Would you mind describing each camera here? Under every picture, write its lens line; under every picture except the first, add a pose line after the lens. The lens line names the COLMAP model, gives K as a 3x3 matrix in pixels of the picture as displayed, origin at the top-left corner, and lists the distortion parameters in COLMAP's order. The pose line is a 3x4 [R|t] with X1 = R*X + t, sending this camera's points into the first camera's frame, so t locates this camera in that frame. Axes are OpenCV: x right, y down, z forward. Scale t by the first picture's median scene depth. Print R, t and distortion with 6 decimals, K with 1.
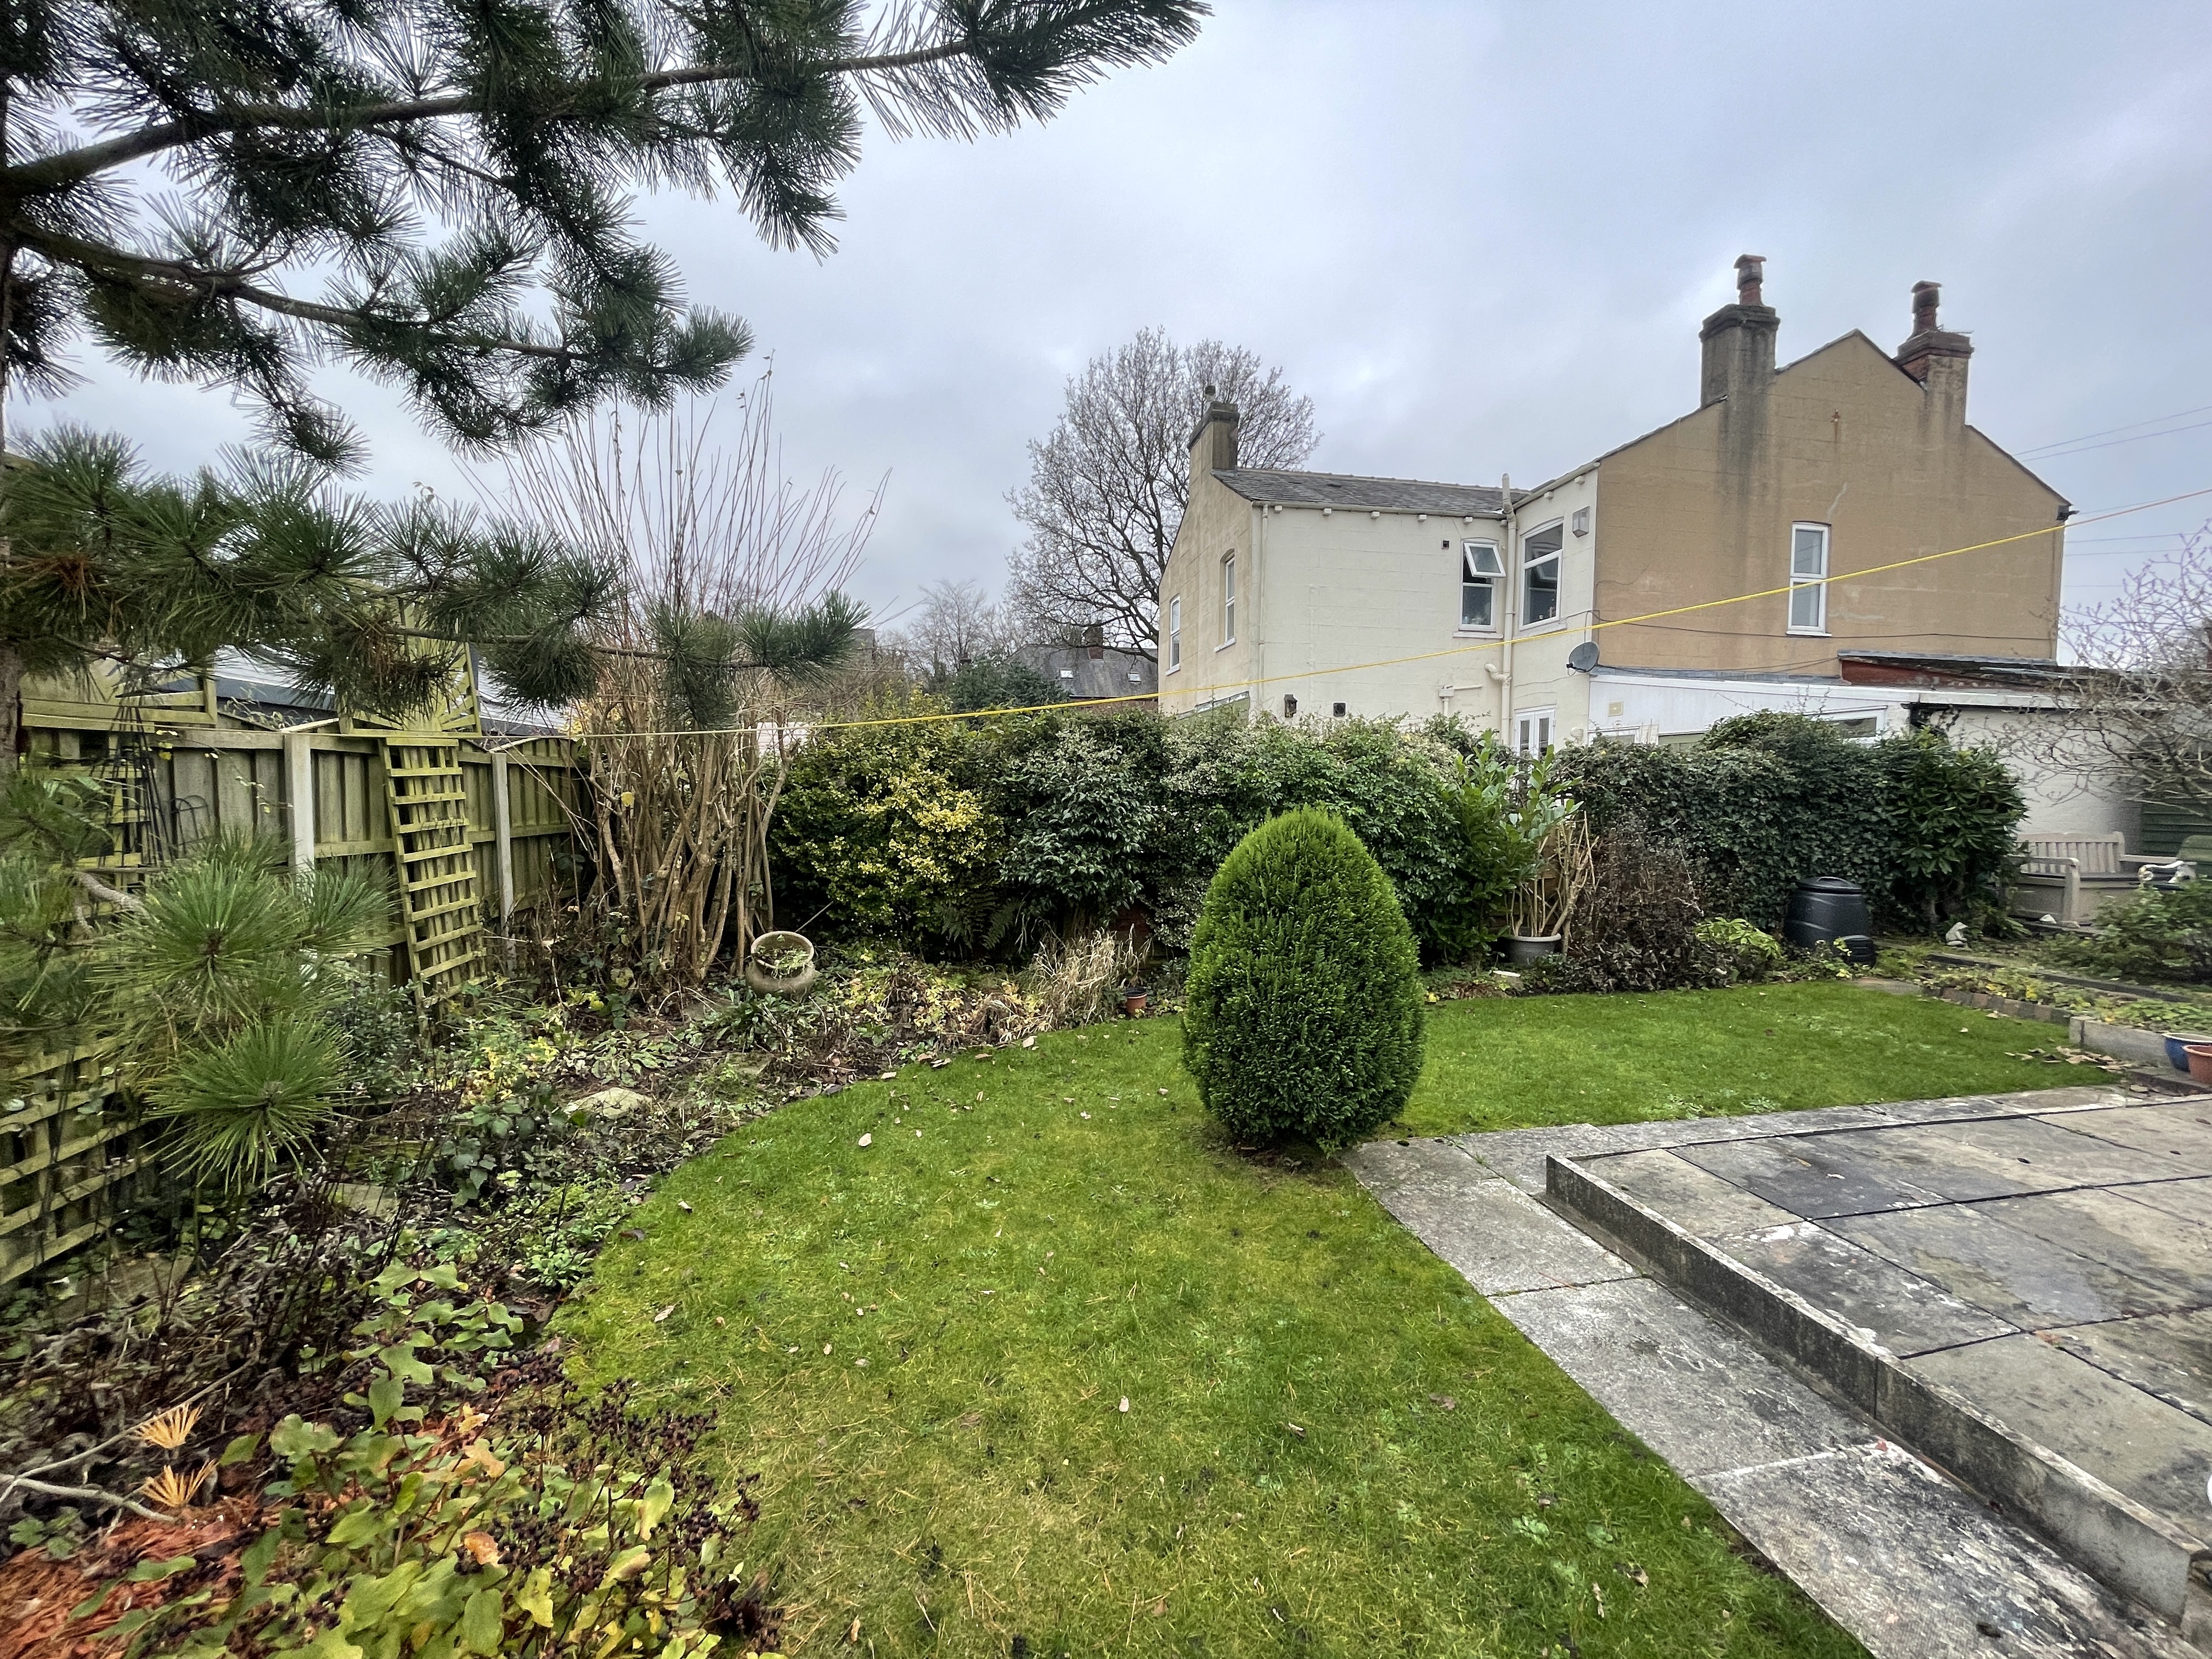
lens RADIAL K [[890.0, 0, 1107.7], [0, 890.0, 831.5], [0, 0, 1]] dist [-0.001990, -0.000922]
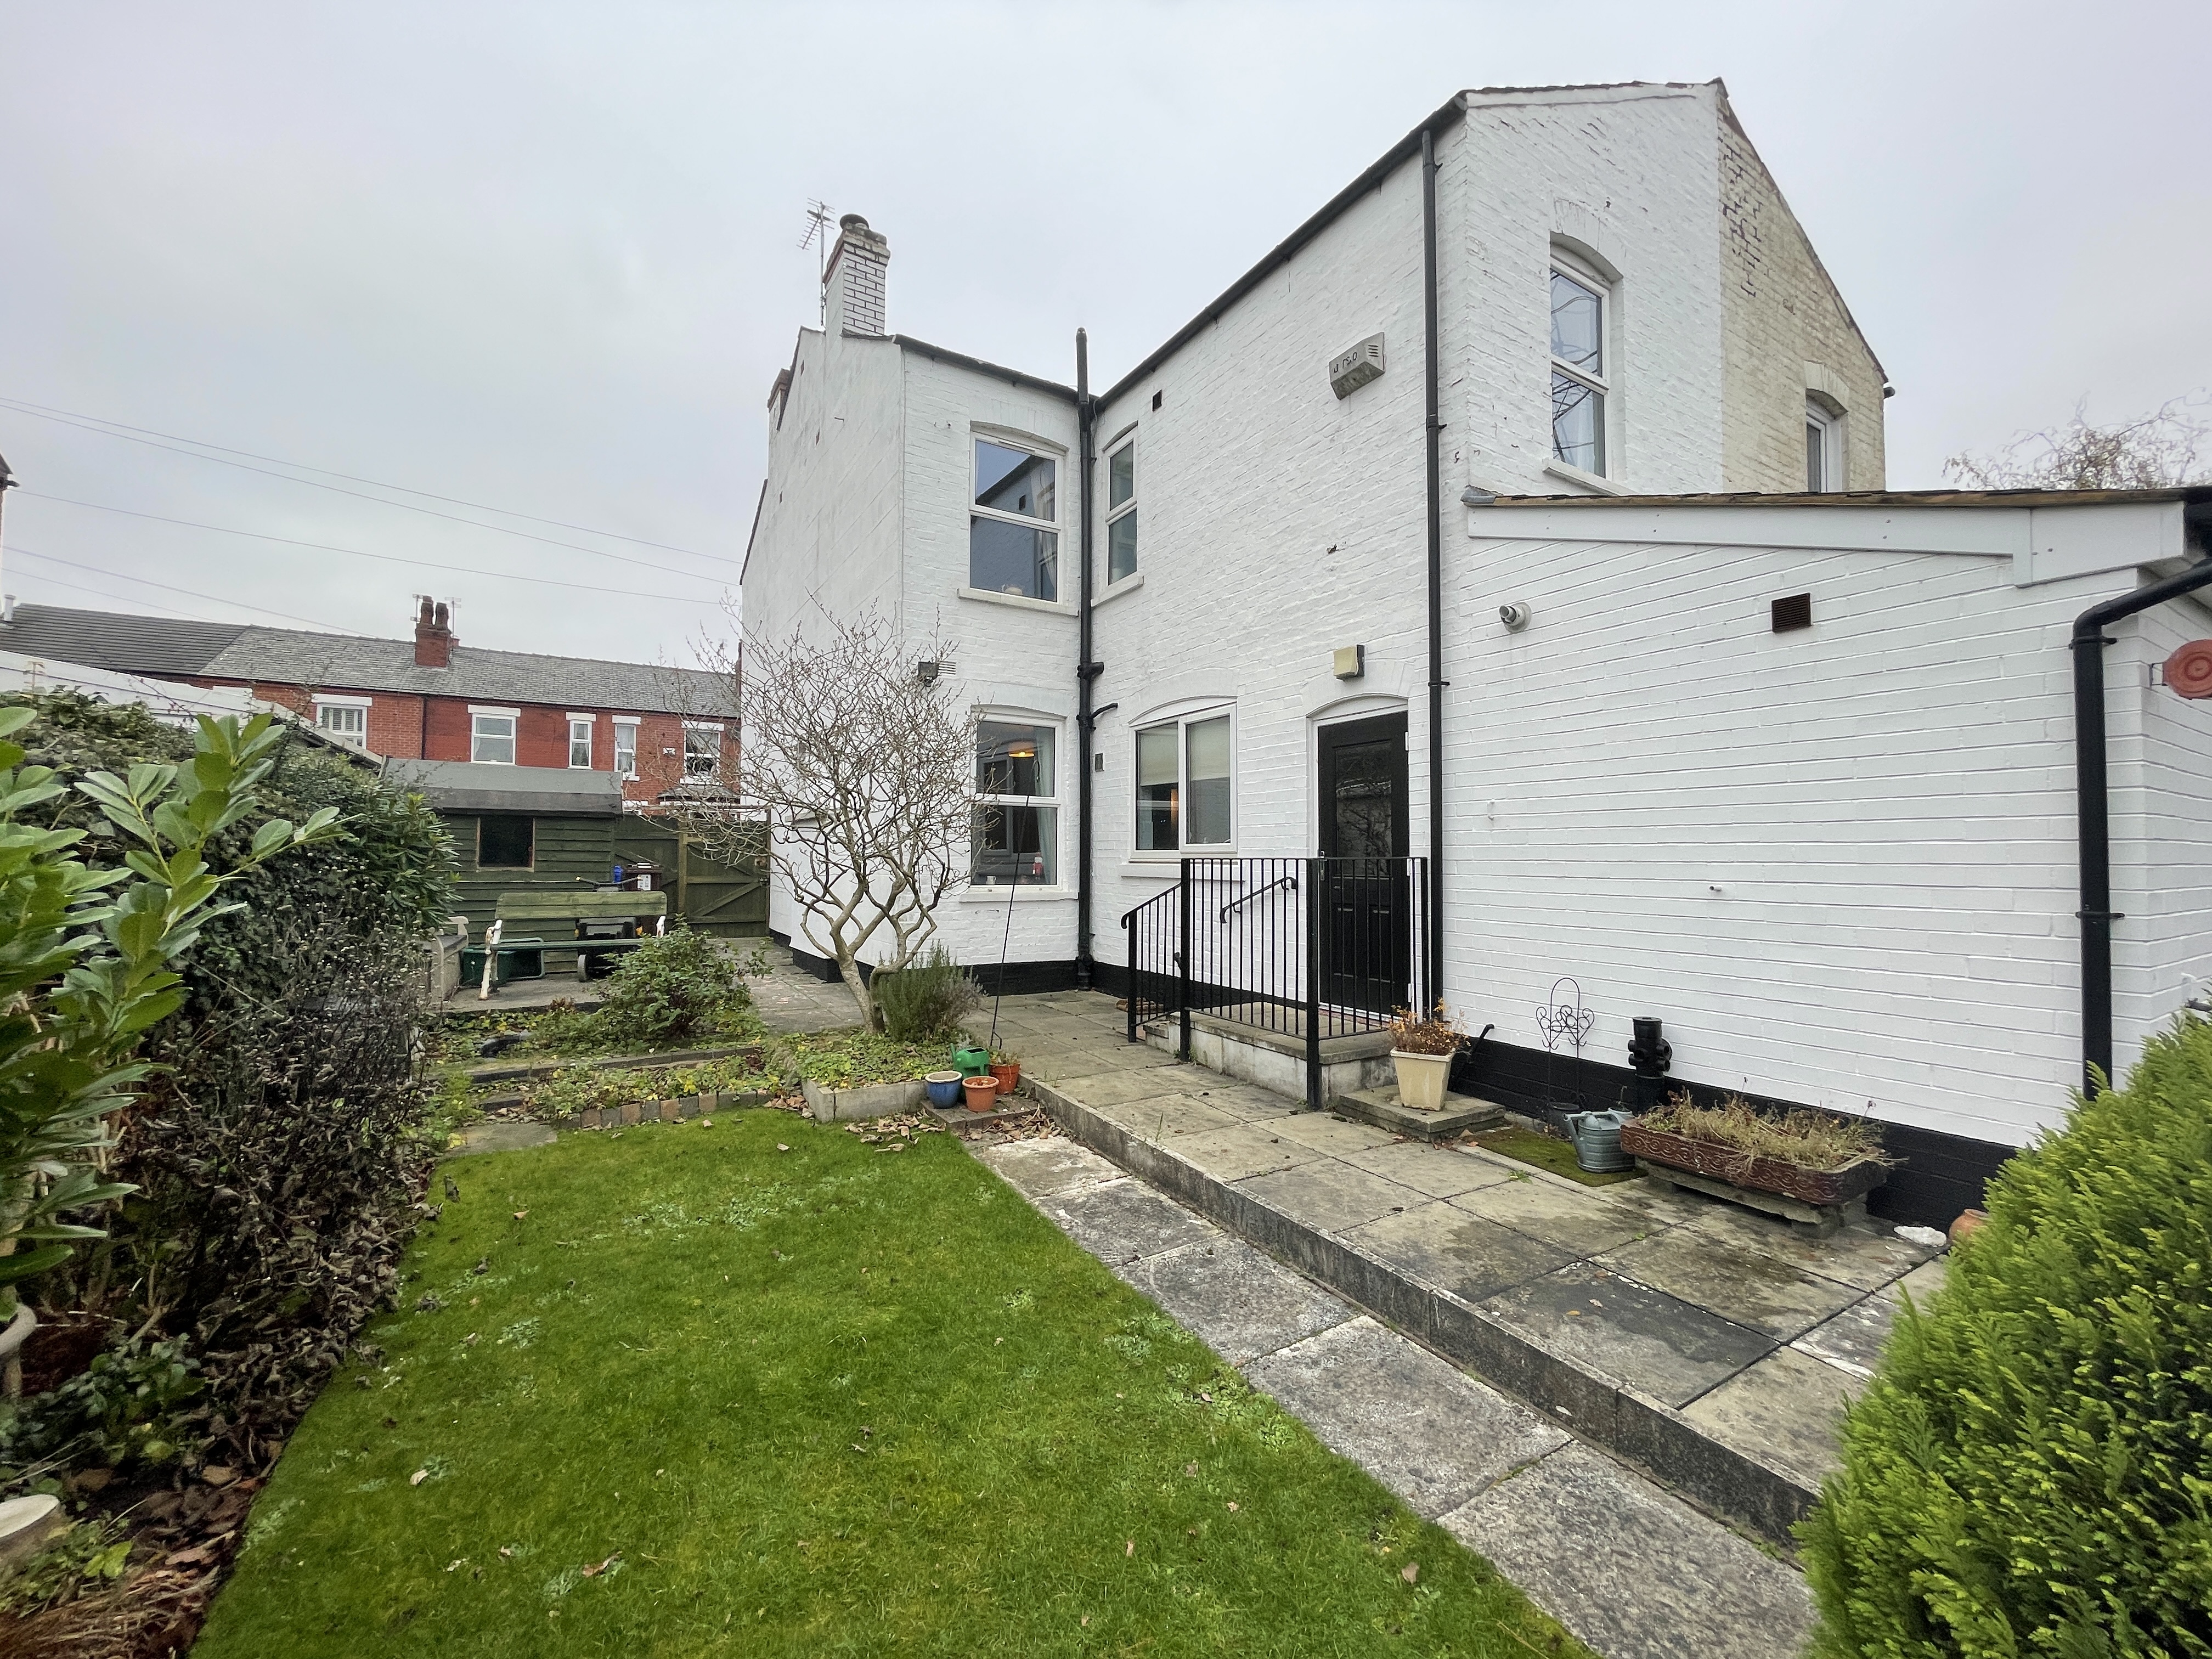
lens RADIAL K [[890.0, 0, 1107.7], [0, 890.0, 831.5], [0, 0, 1]] dist [-0.001990, -0.000922]
pose [[-0.347684, 0.014538, 0.937499, 0.157135], [0.036331, 0.999338, -0.002023, -0.085348], [-0.936907, 0.033357, -0.347982, 1.664153]]
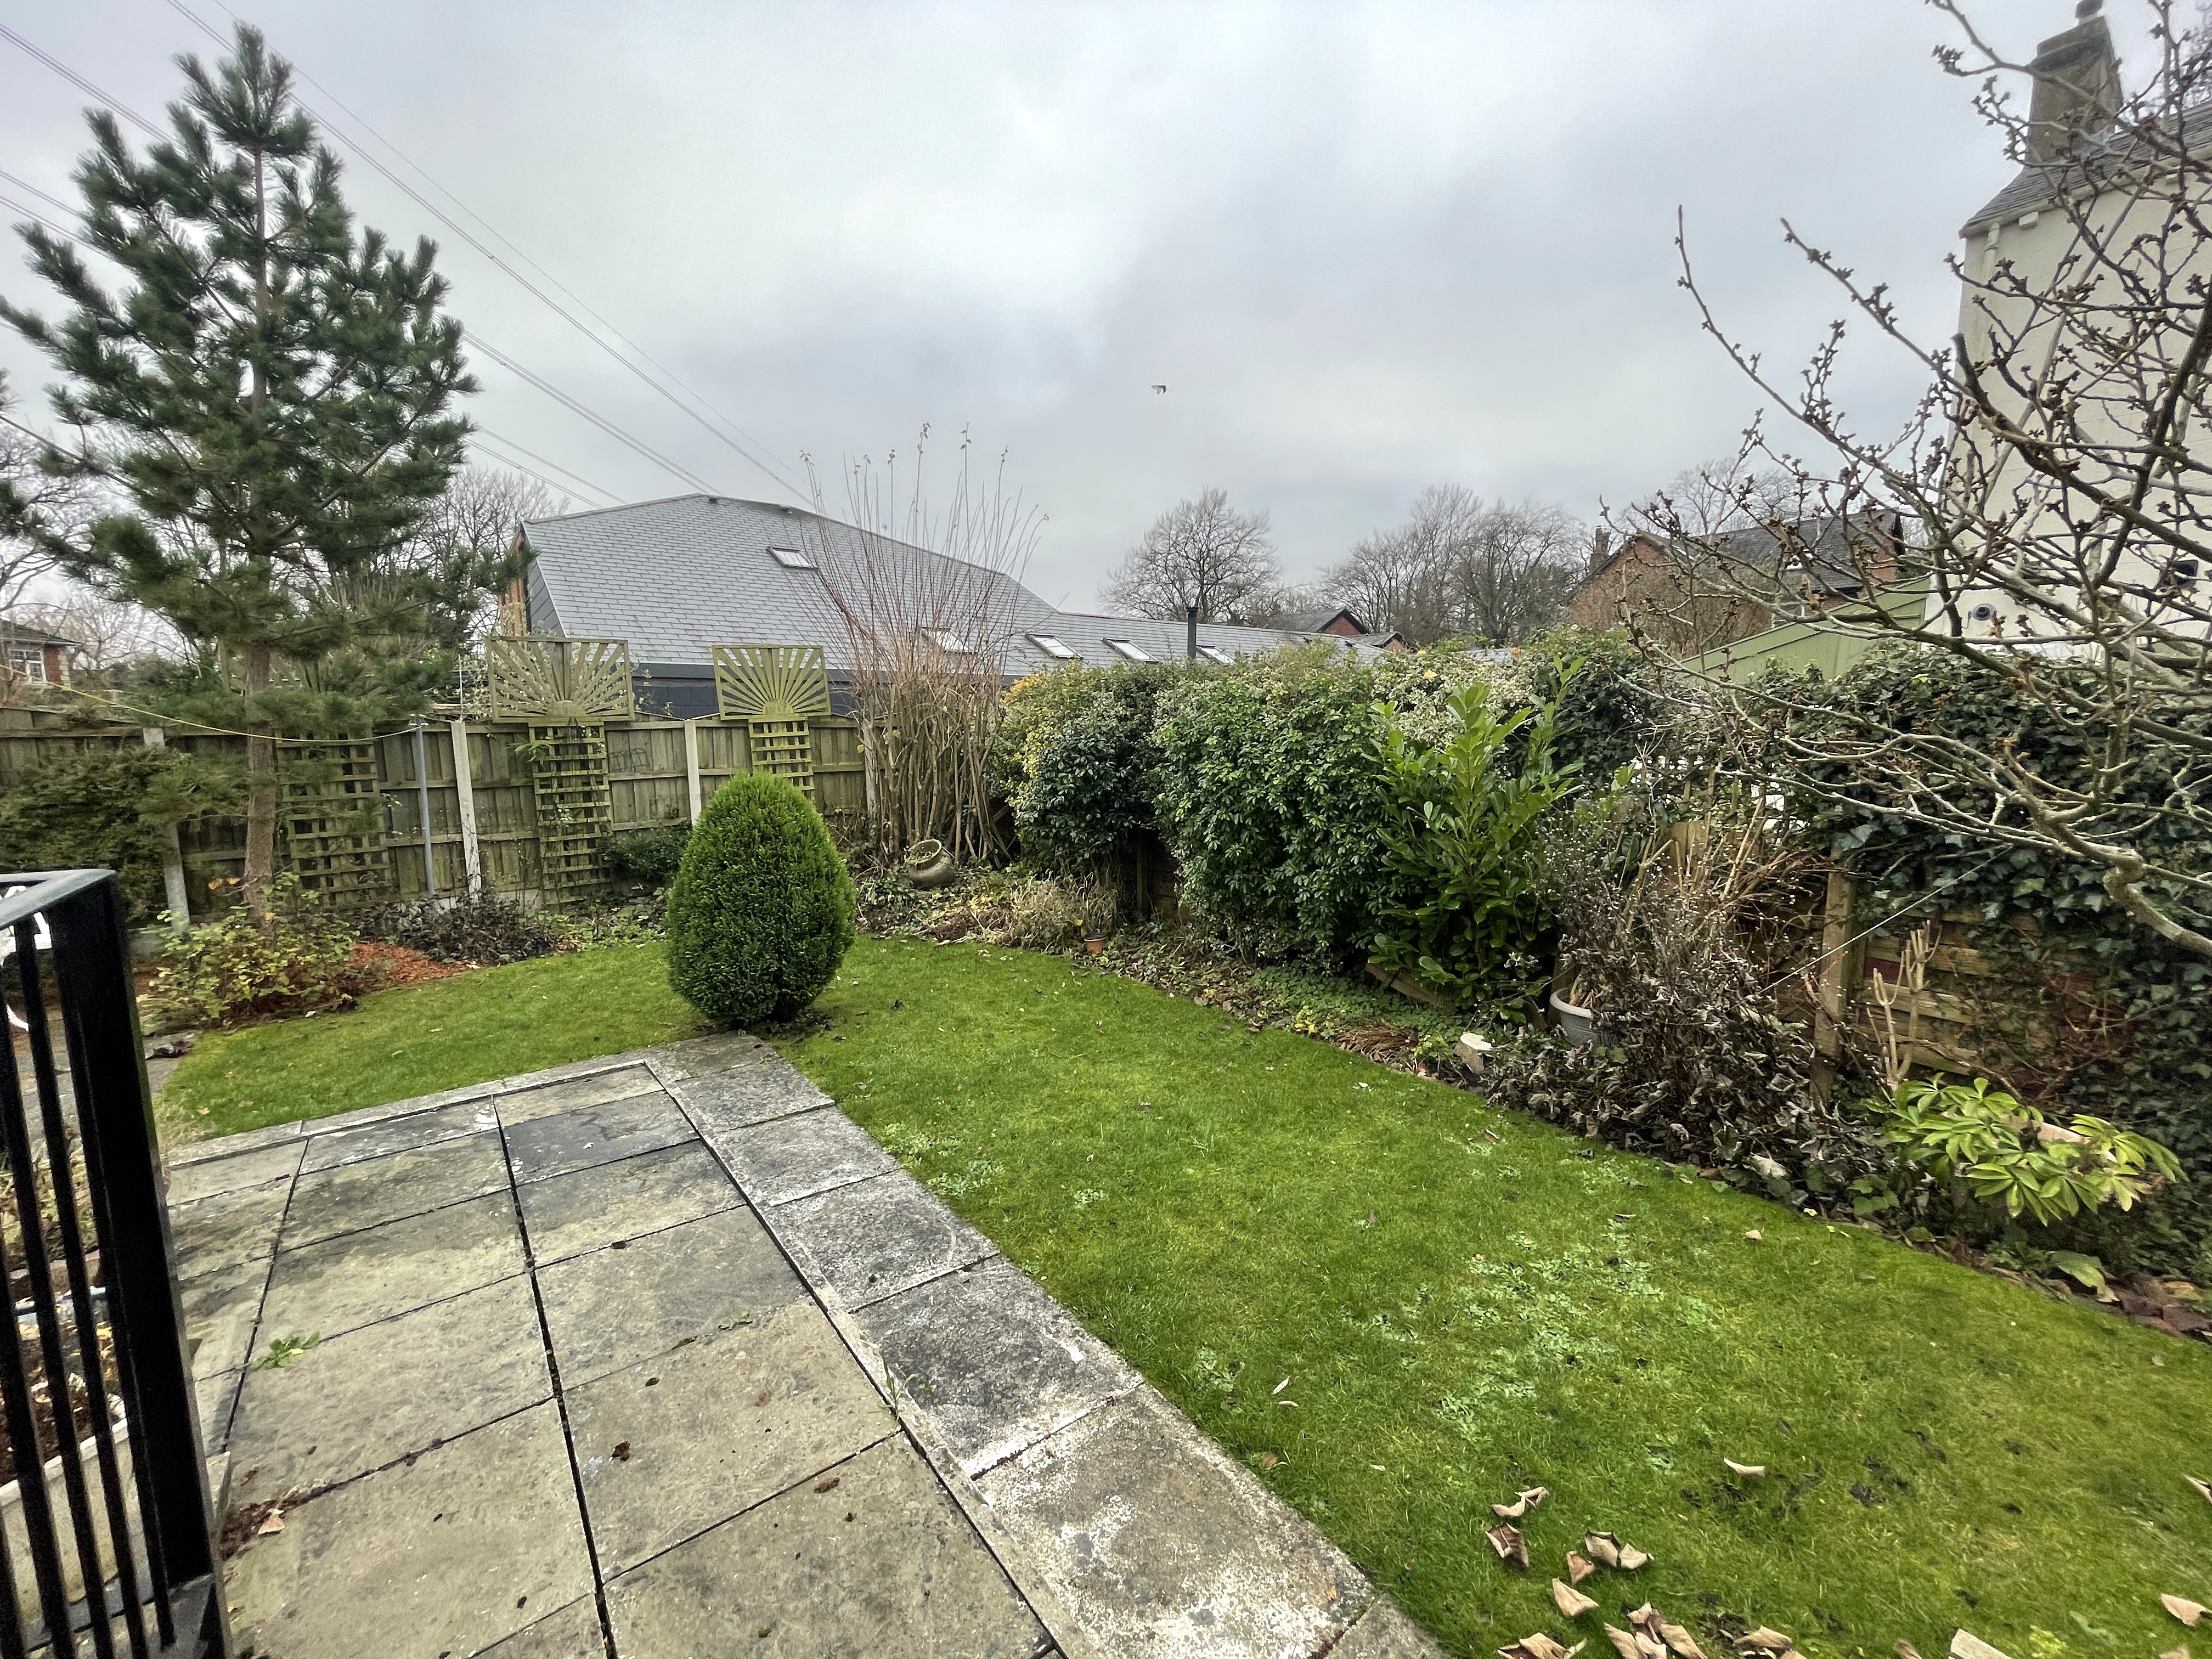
lens RADIAL K [[890.0, 0, 1107.7], [0, 890.0, 831.5], [0, 0, 1]] dist [-0.001990, -0.000922]
pose [[0.456864, 0.099733, -0.883928, 1.897728], [-0.033373, 0.994917, 0.095006, -0.091769], [0.888910, -0.013906, 0.457870, 1.024029]]
